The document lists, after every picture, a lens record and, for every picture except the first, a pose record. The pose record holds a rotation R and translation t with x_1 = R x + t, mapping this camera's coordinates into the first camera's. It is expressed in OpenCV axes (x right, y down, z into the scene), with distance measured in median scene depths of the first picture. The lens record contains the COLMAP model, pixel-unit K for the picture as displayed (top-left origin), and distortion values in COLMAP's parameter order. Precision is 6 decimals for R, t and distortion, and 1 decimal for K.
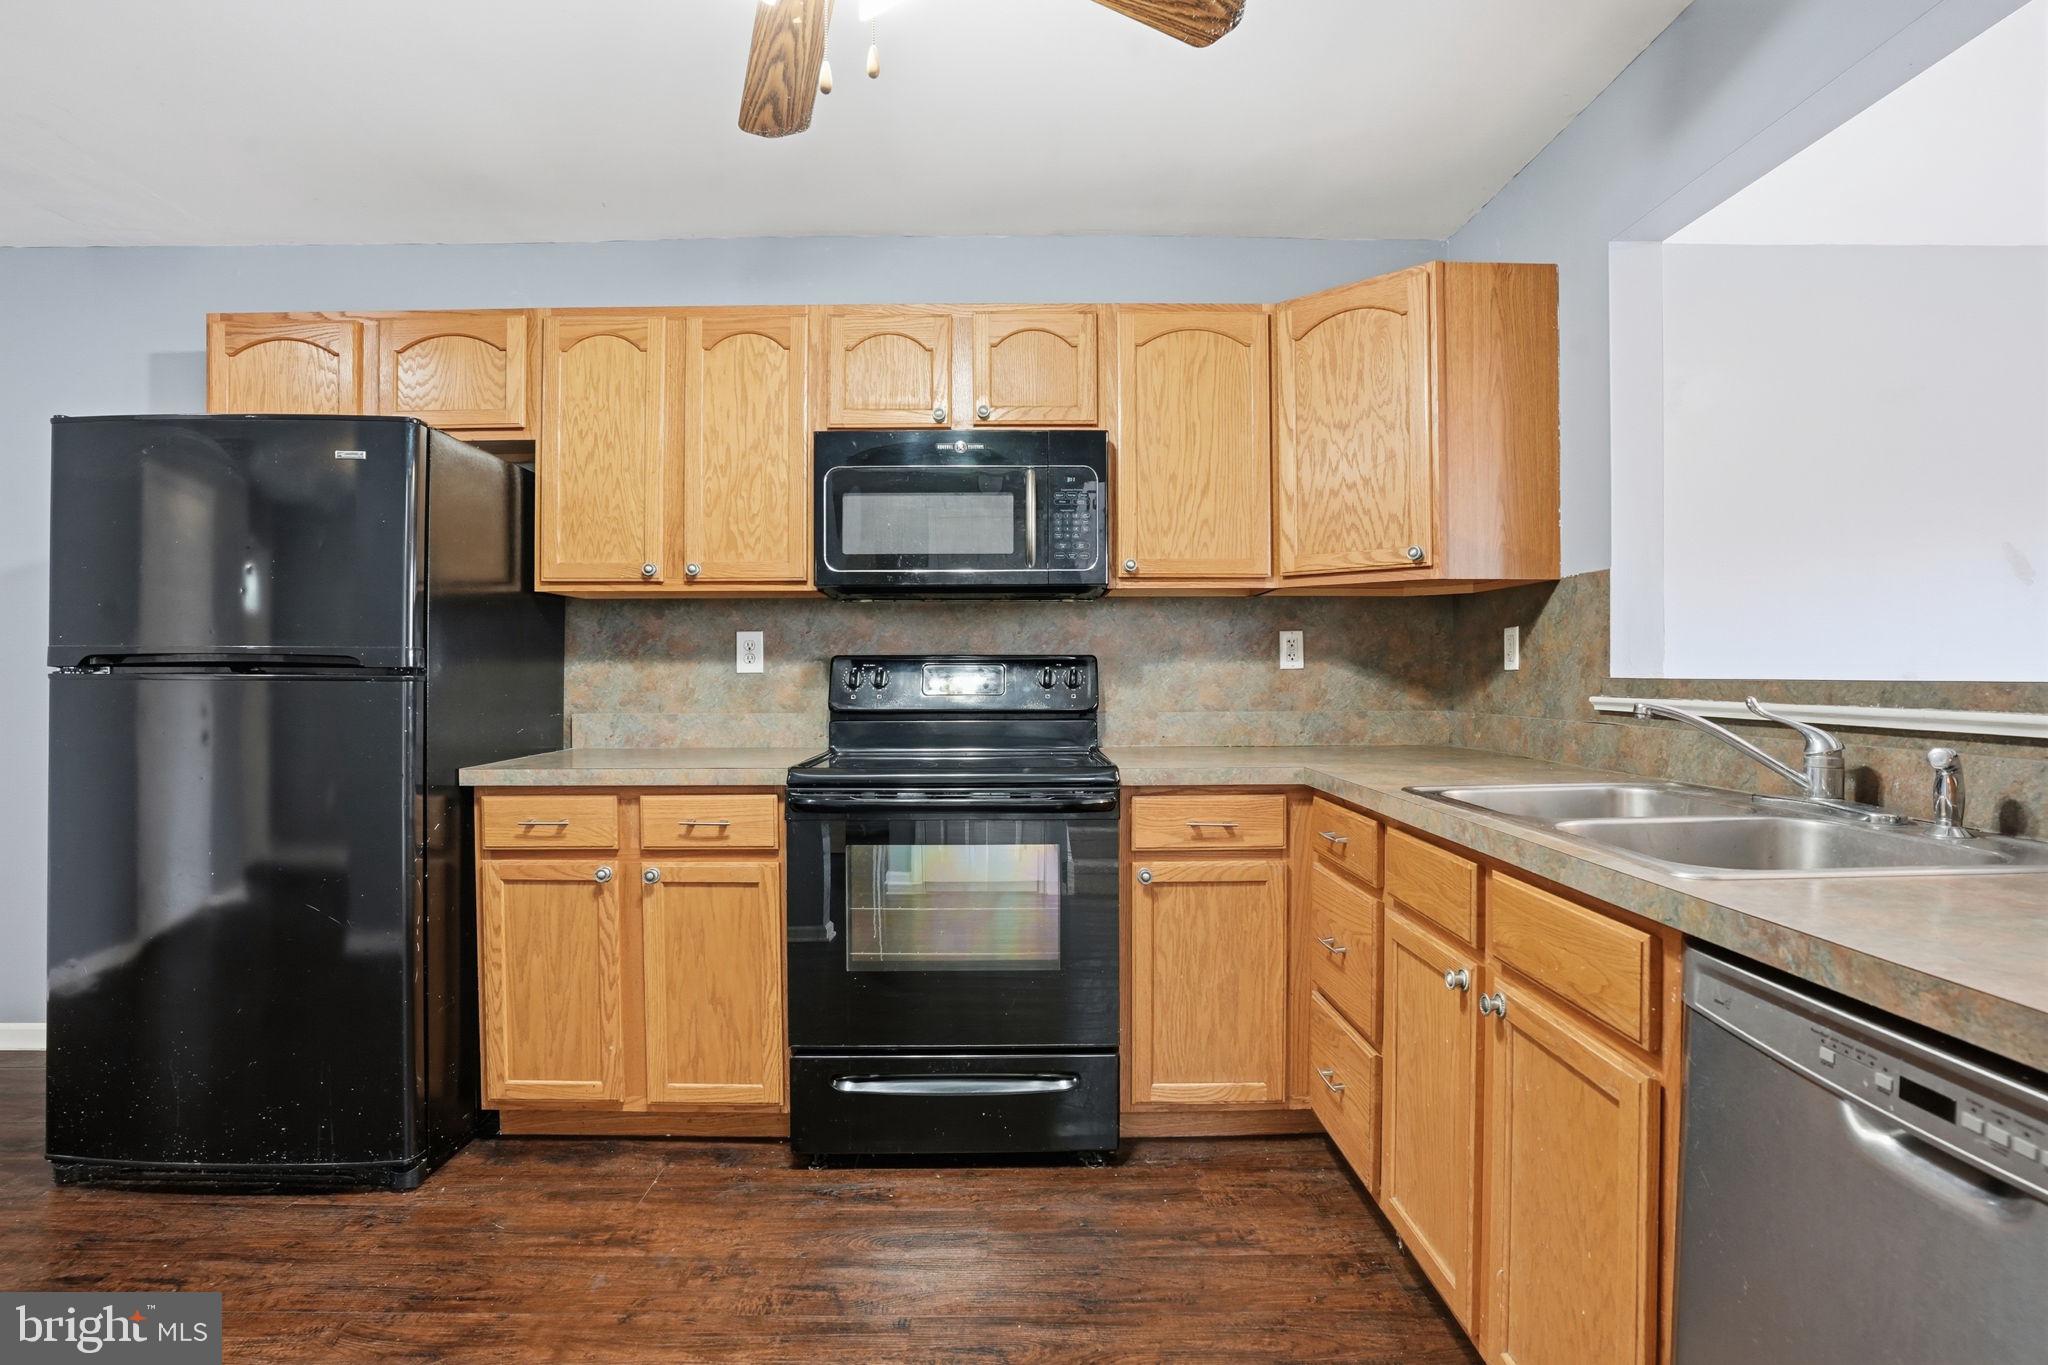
lens RADIAL K [[1006.8, 0, 1024.0], [0, 1006.8, 682.5], [0, 0, 1]] dist [-0.079990, 0.037058]
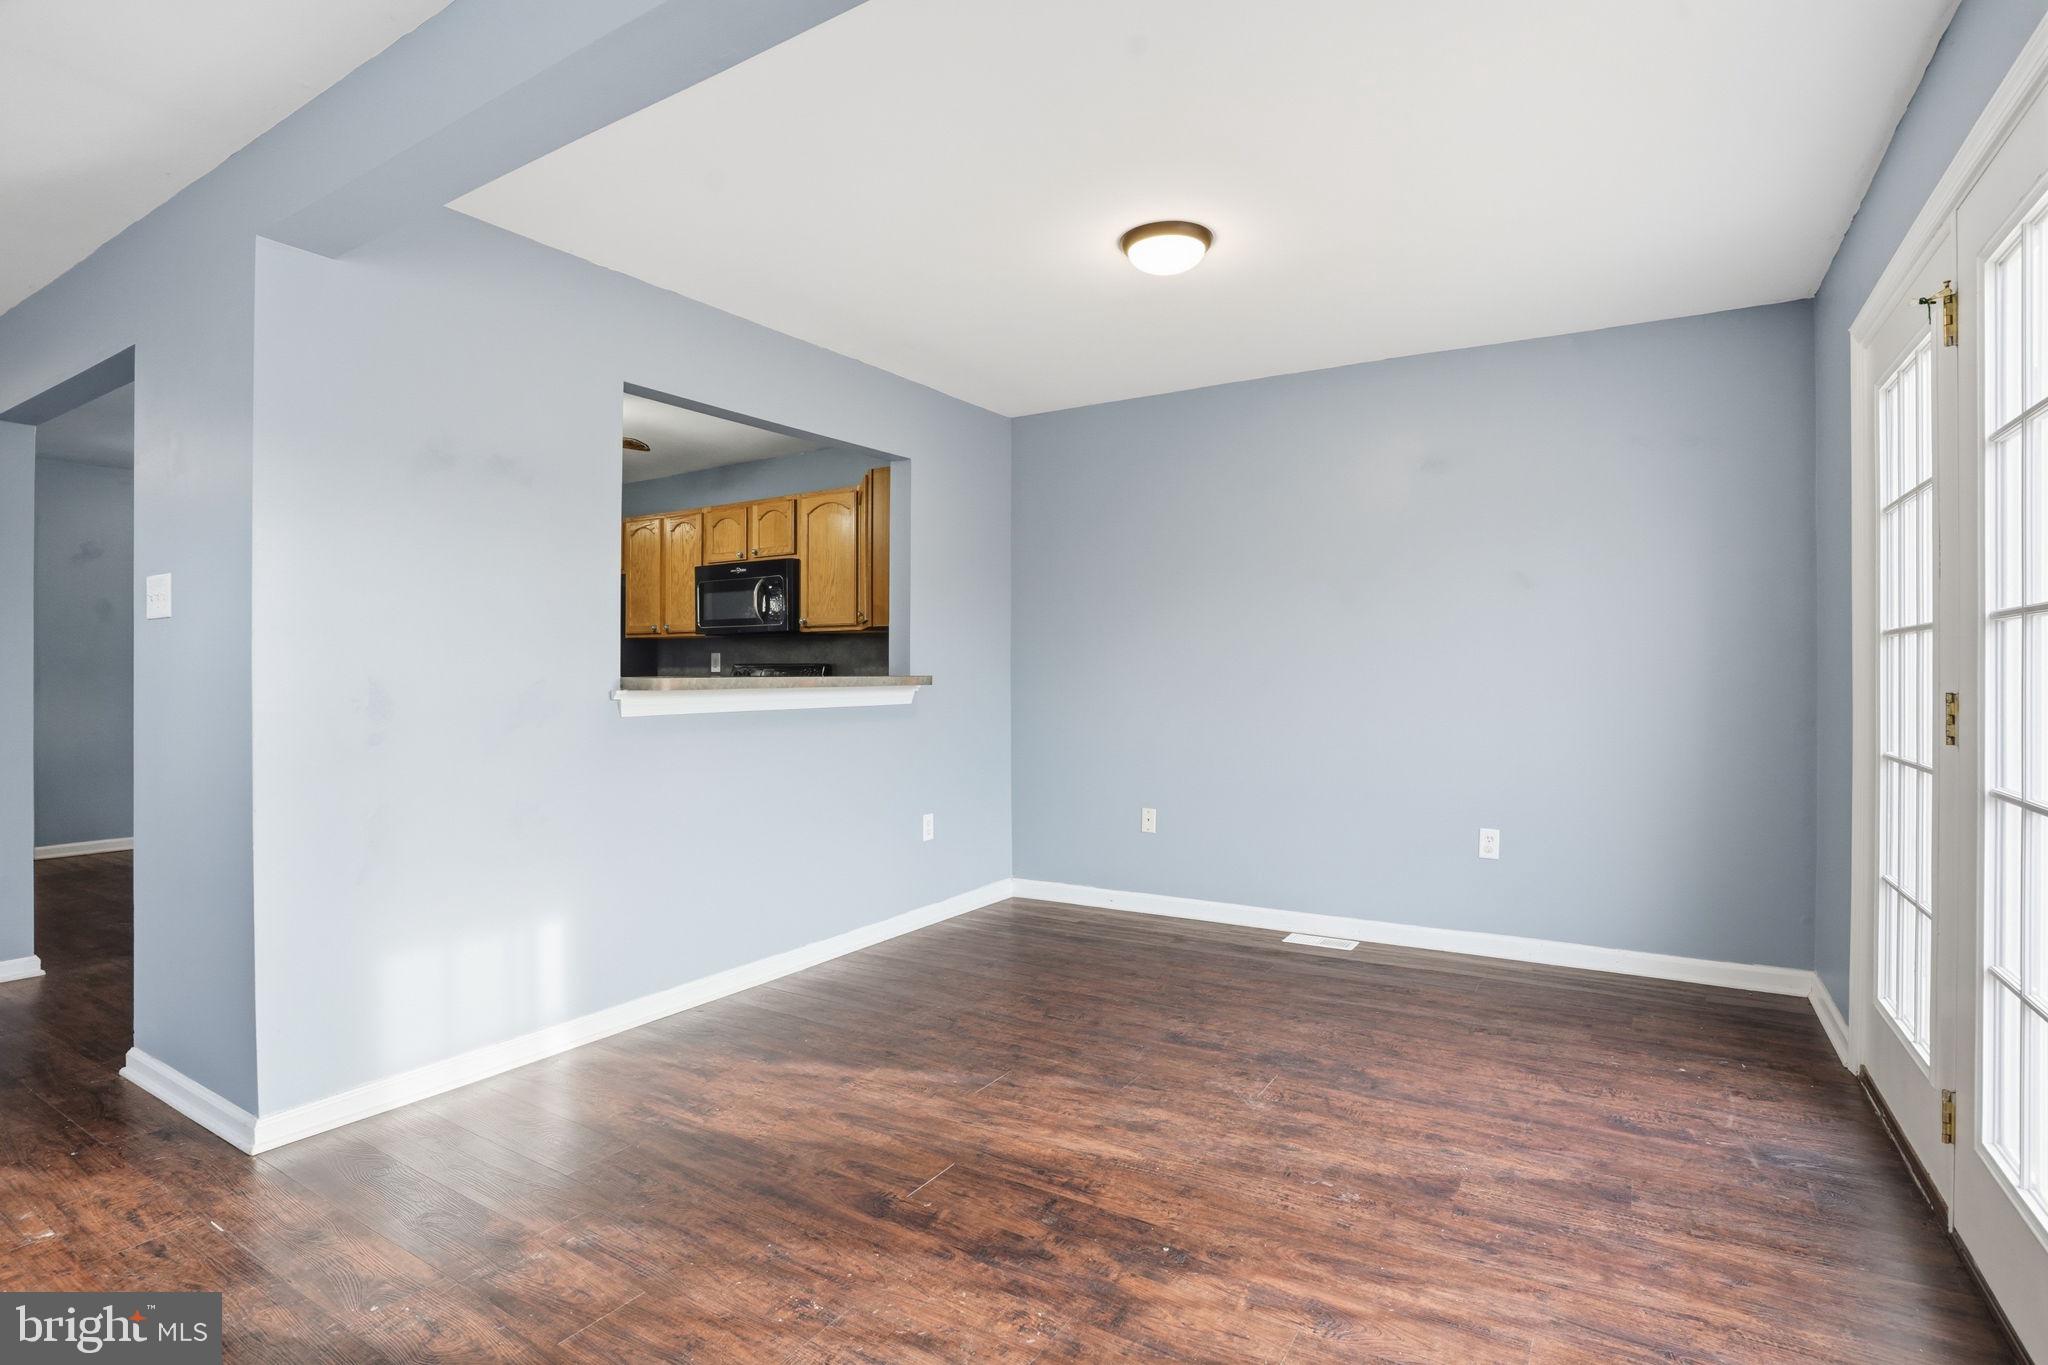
lens RADIAL K [[1021.9, 0, 1022.2], [0, 1021.9, 693.5], [0, 0, 1]] dist [-0.079279, 0.042340]
pose [[0.853792, 0.009423, -0.520529, 1.756508], [-0.016674, 0.999818, -0.009250, 0.052978], [0.520347, 0.016577, 0.853794, -0.632378]]
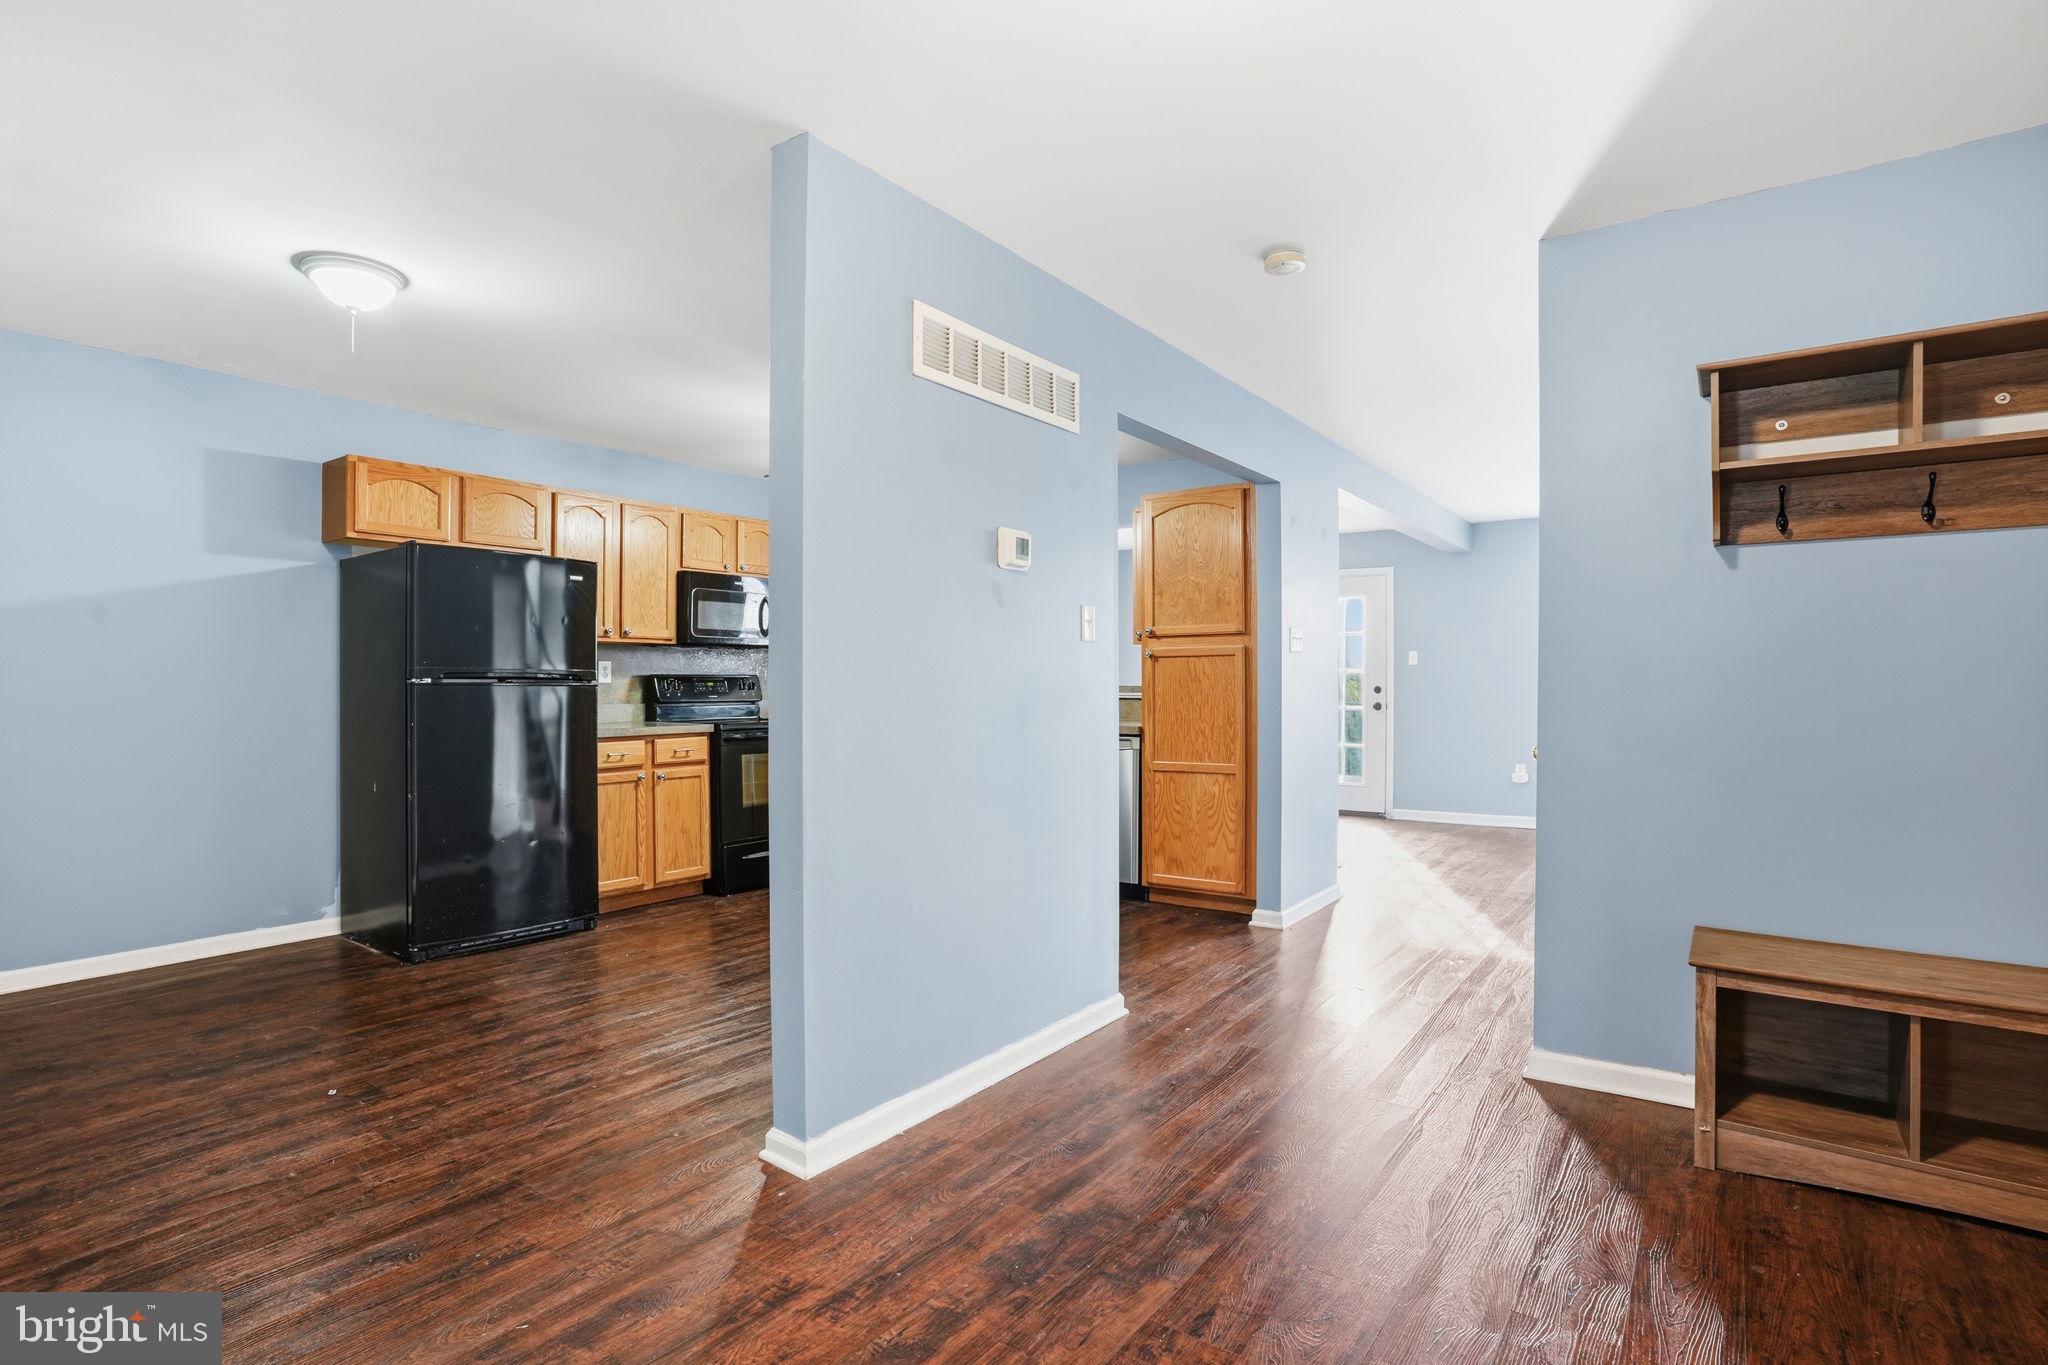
lens RADIAL K [[1006.8, 0, 1024.0], [0, 1006.8, 682.5], [0, 0, 1]] dist [-0.079990, 0.037058]
pose [[0.582001, 0.003604, 0.813180, -1.659072], [0.006226, 0.999941, -0.008888, 0.013962], [-0.813164, 0.010236, 0.581944, -0.904847]]
